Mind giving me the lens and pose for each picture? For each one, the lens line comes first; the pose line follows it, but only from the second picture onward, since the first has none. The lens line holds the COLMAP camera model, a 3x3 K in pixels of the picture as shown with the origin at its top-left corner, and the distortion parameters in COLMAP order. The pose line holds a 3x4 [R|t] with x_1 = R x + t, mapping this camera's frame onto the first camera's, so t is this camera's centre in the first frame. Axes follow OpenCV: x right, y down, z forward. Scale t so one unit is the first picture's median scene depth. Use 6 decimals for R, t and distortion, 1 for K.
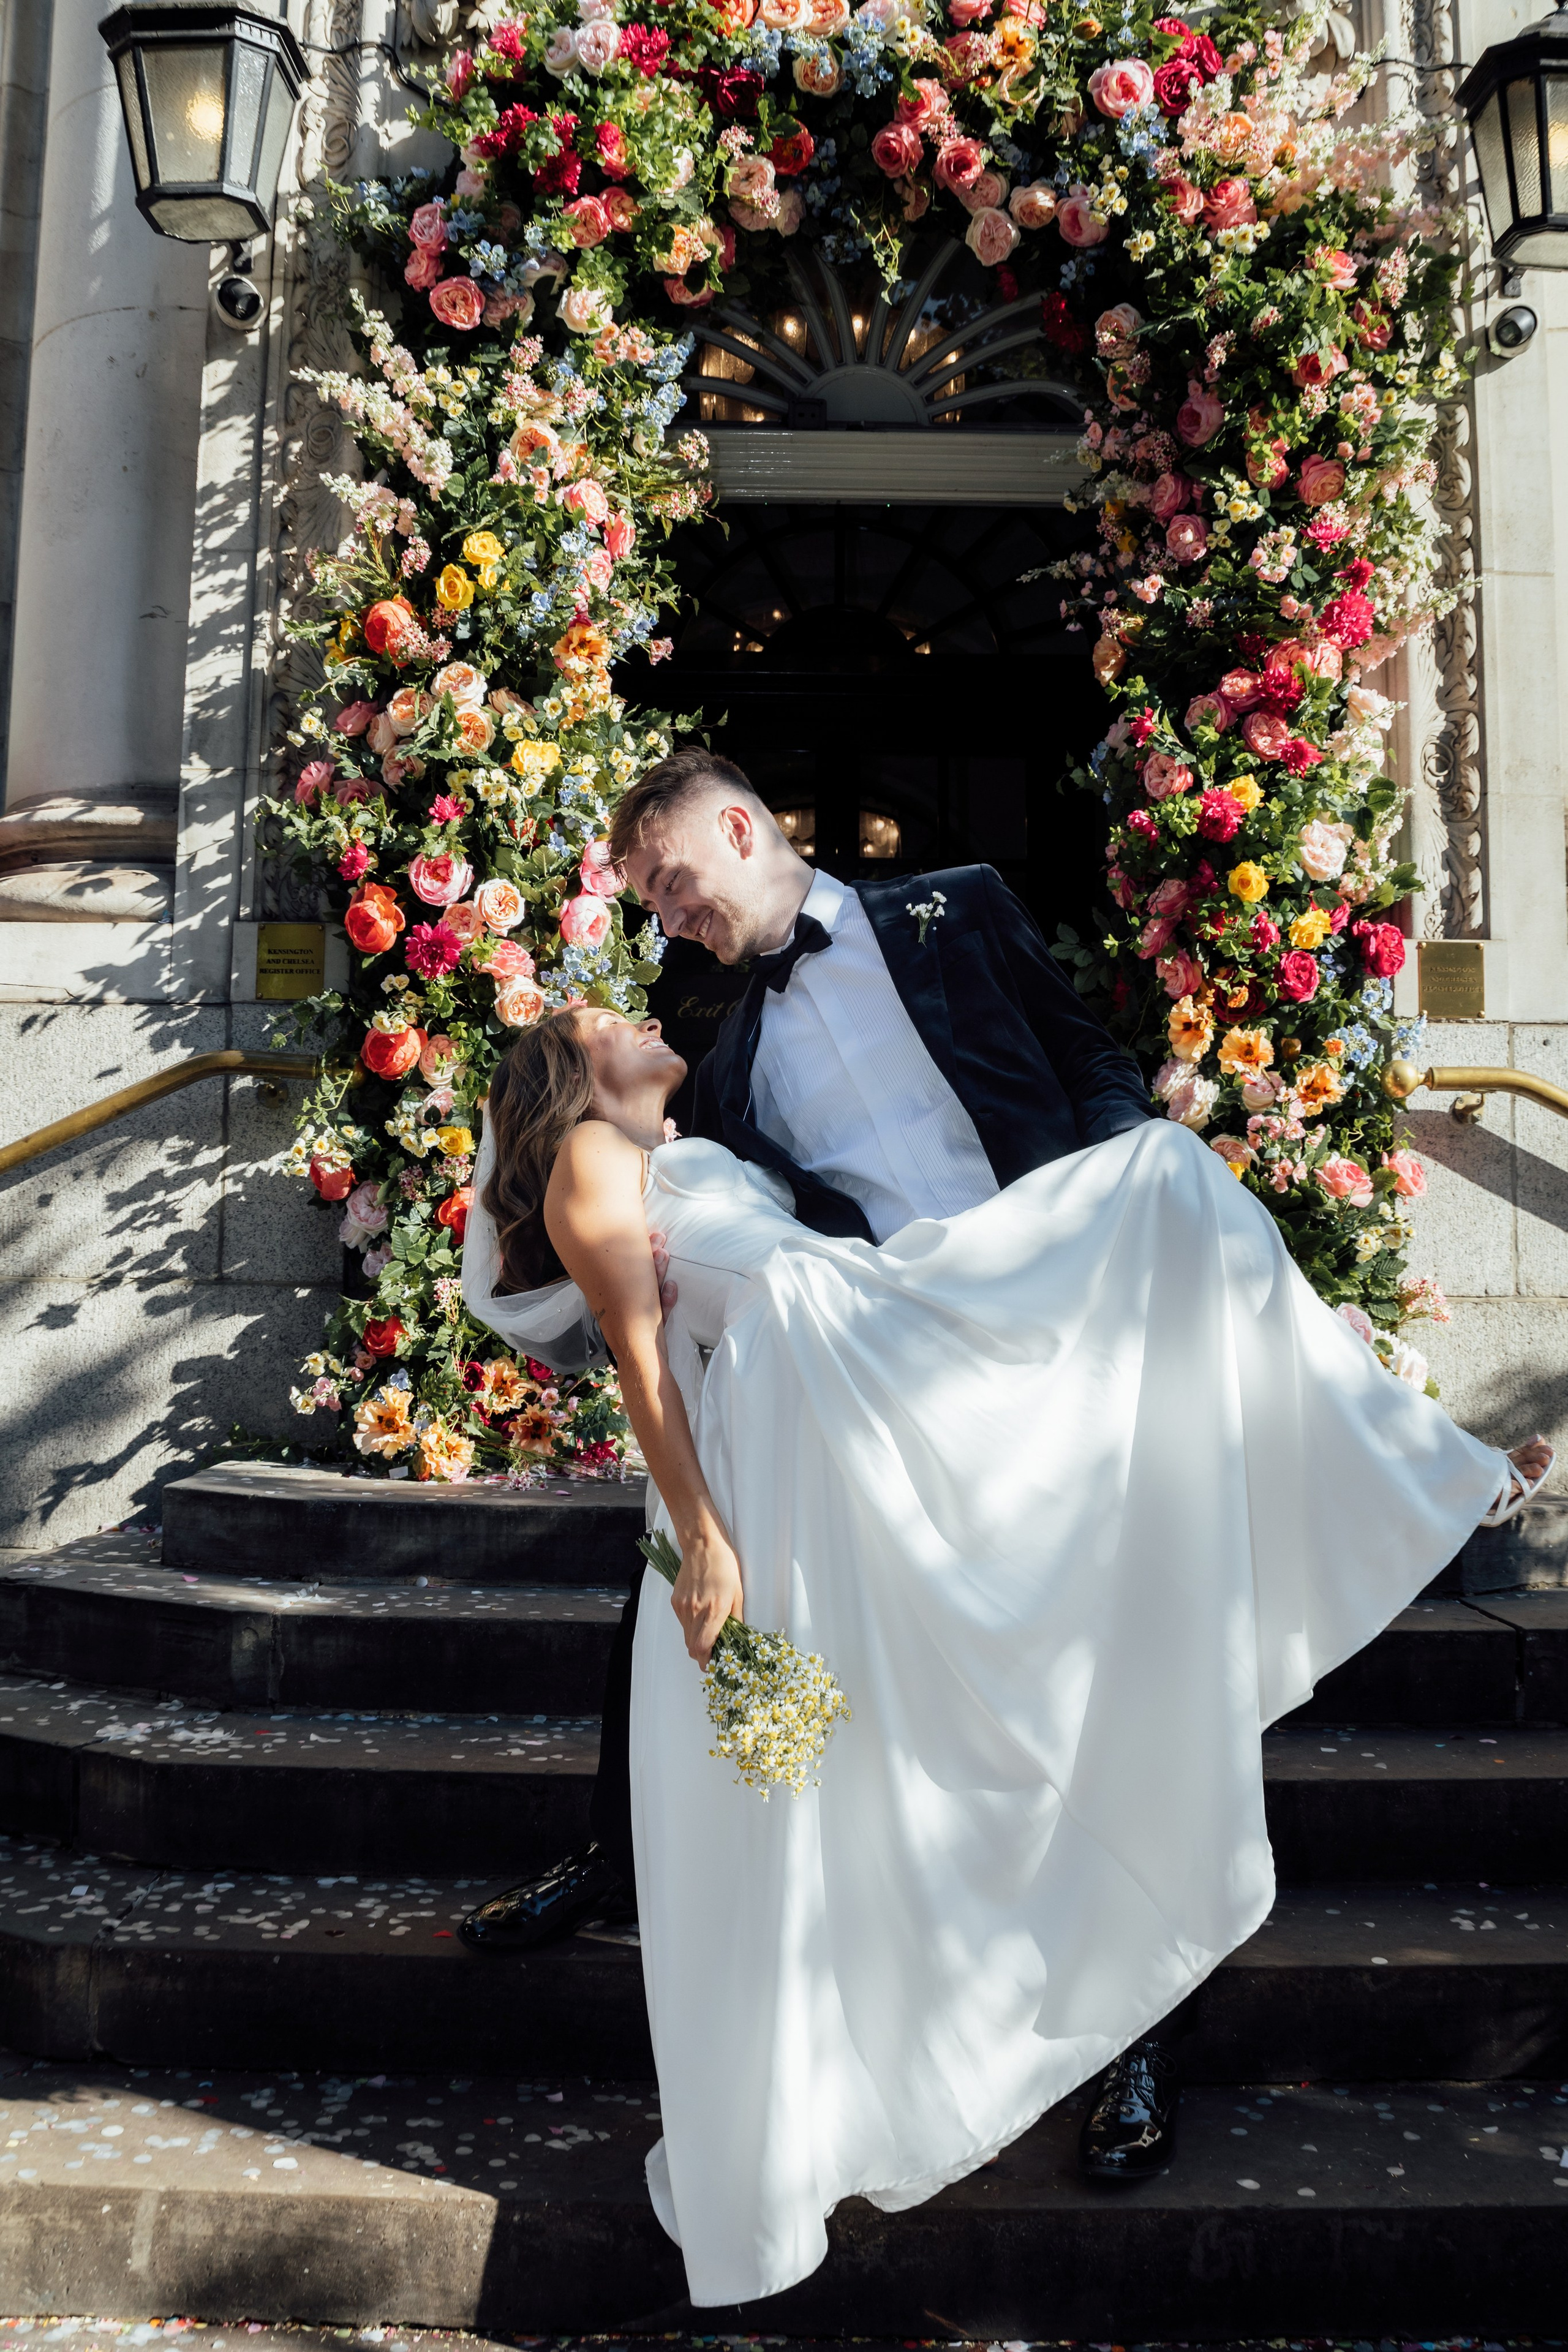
lens RADIAL K [[2267.7, 0, 752.0], [0, 2267.7, 1174.6], [0, 0, 1]] dist [-0.092139, 0.020381]
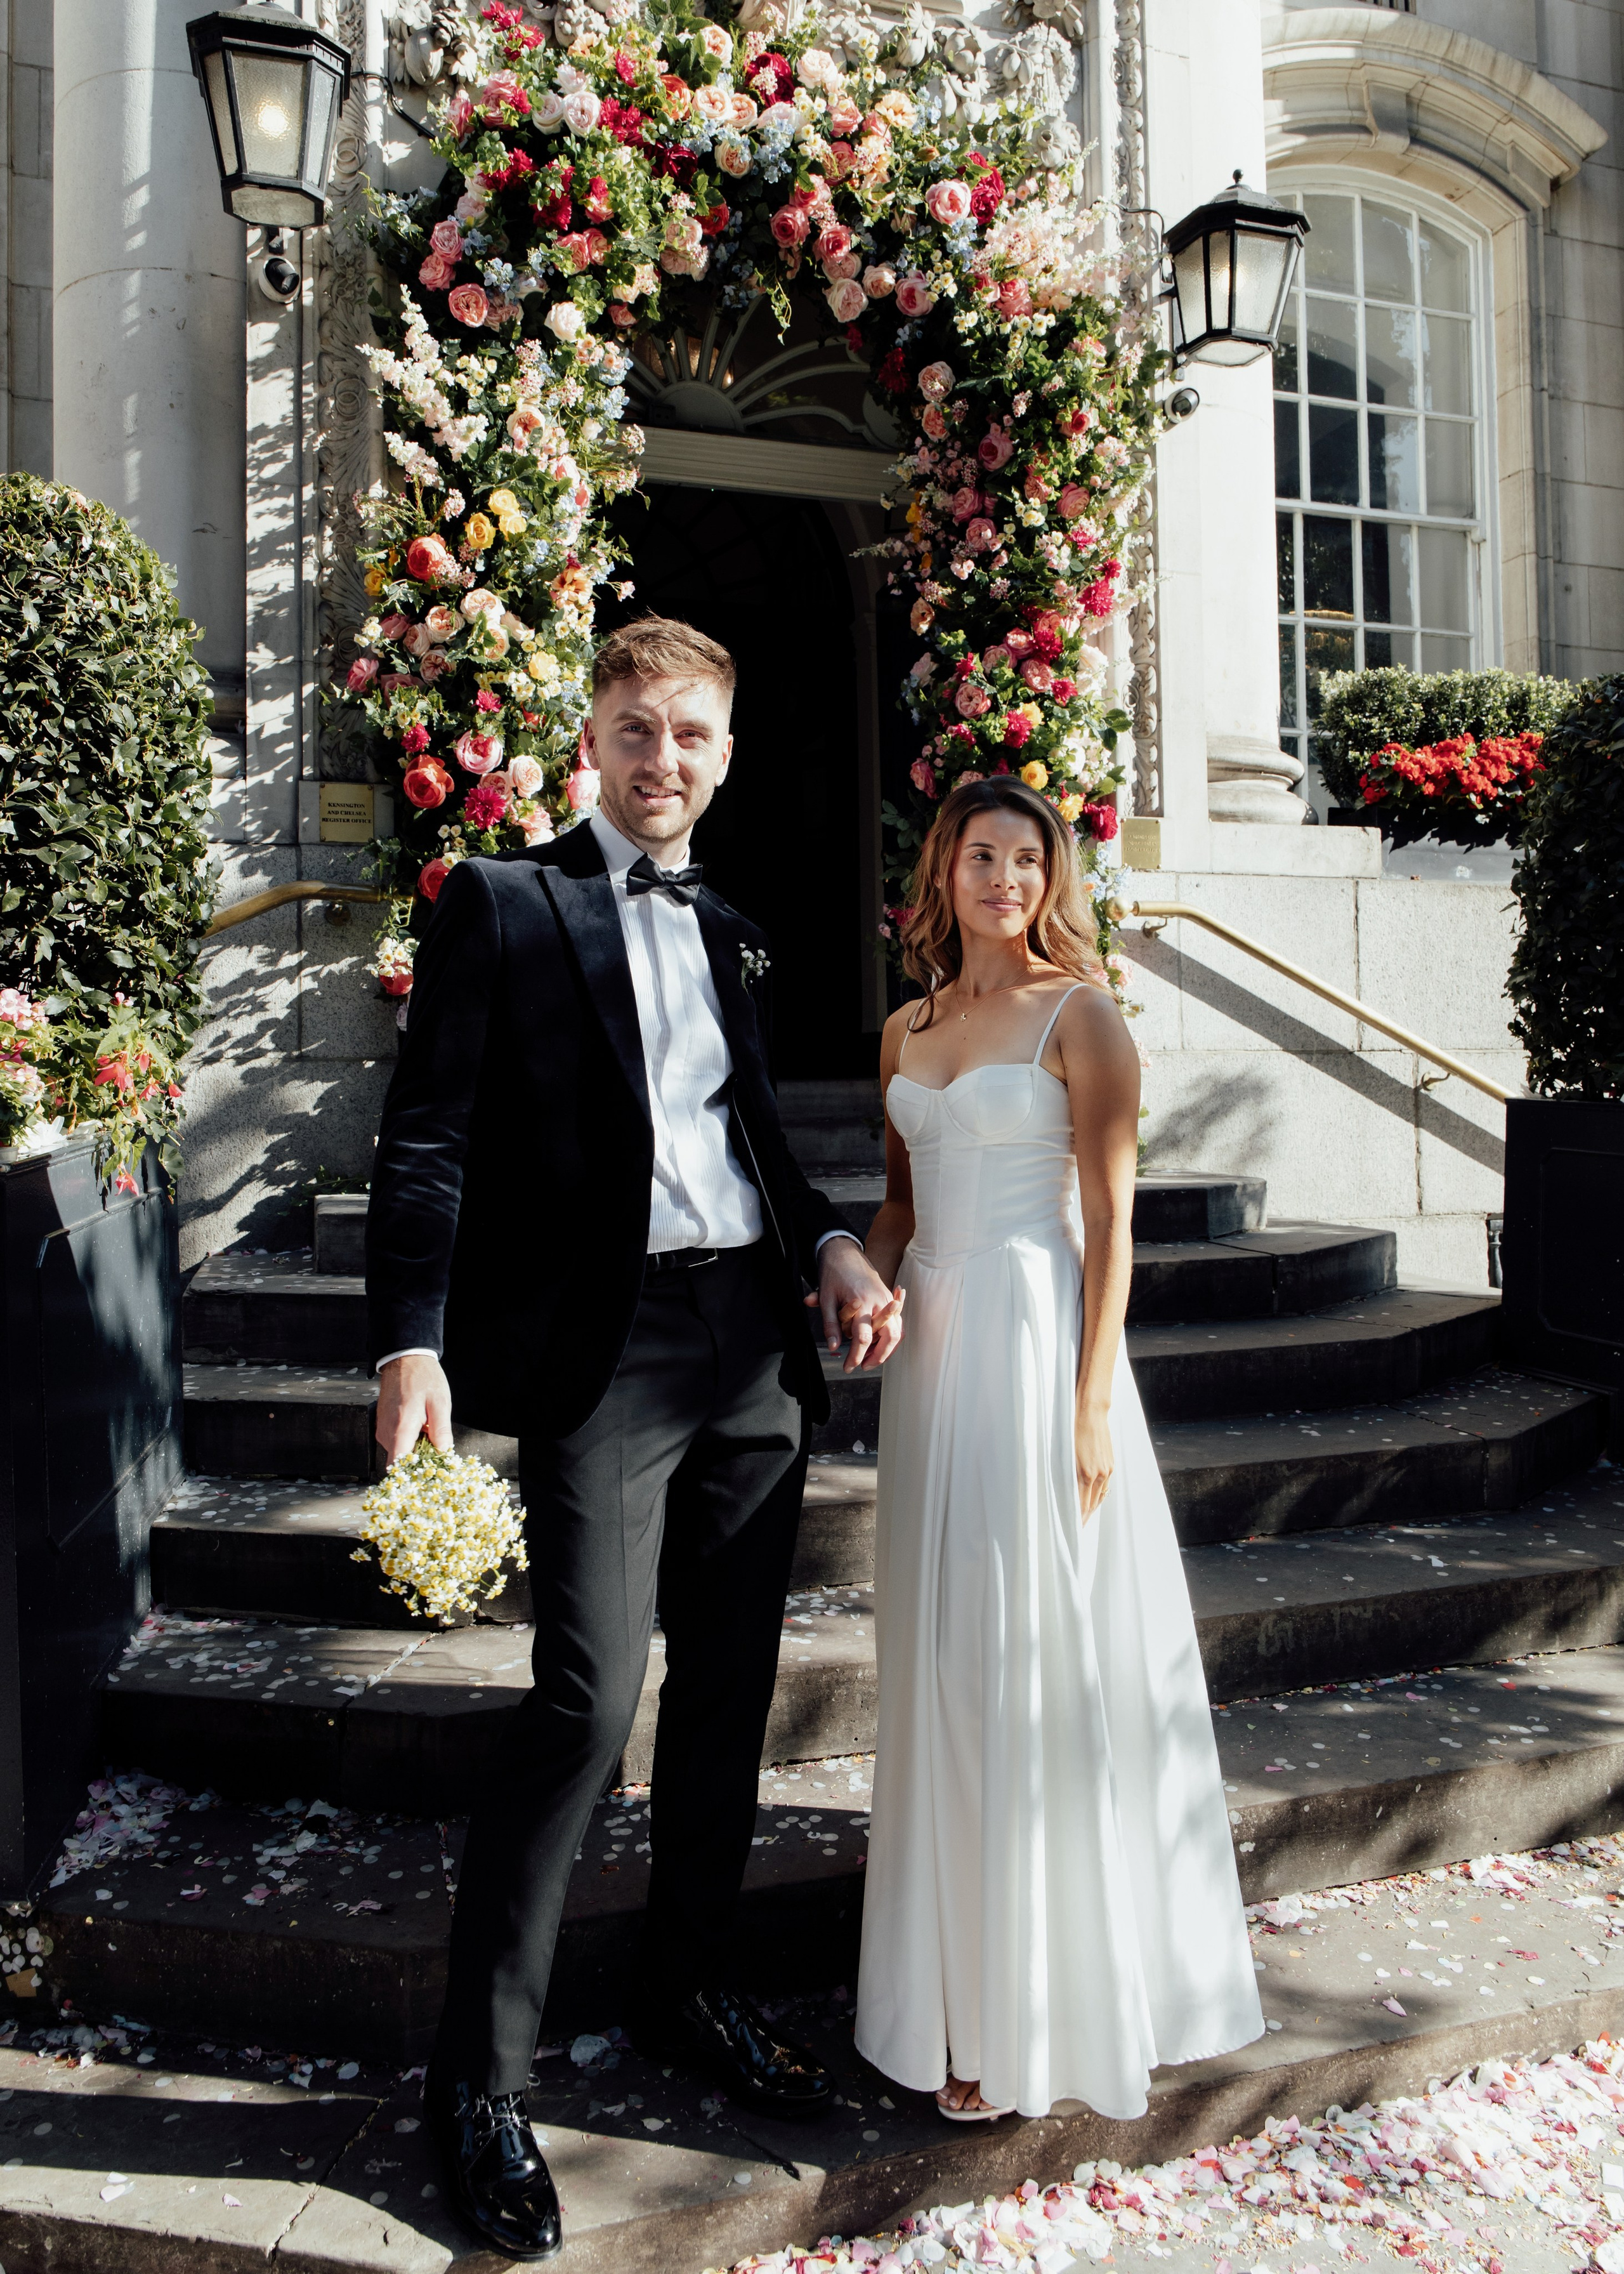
lens RADIAL K [[1661.5, 0, 812.3], [0, 1661.5, 1077.2], [0, 0, 1]] dist [0.009302, -0.001086]
pose [[0.949266, -0.023675, 0.313583, -0.259867], [0.005638, 0.998283, 0.058302, 0.004815], [-0.314424, -0.053576, 0.947769, -0.009721]]
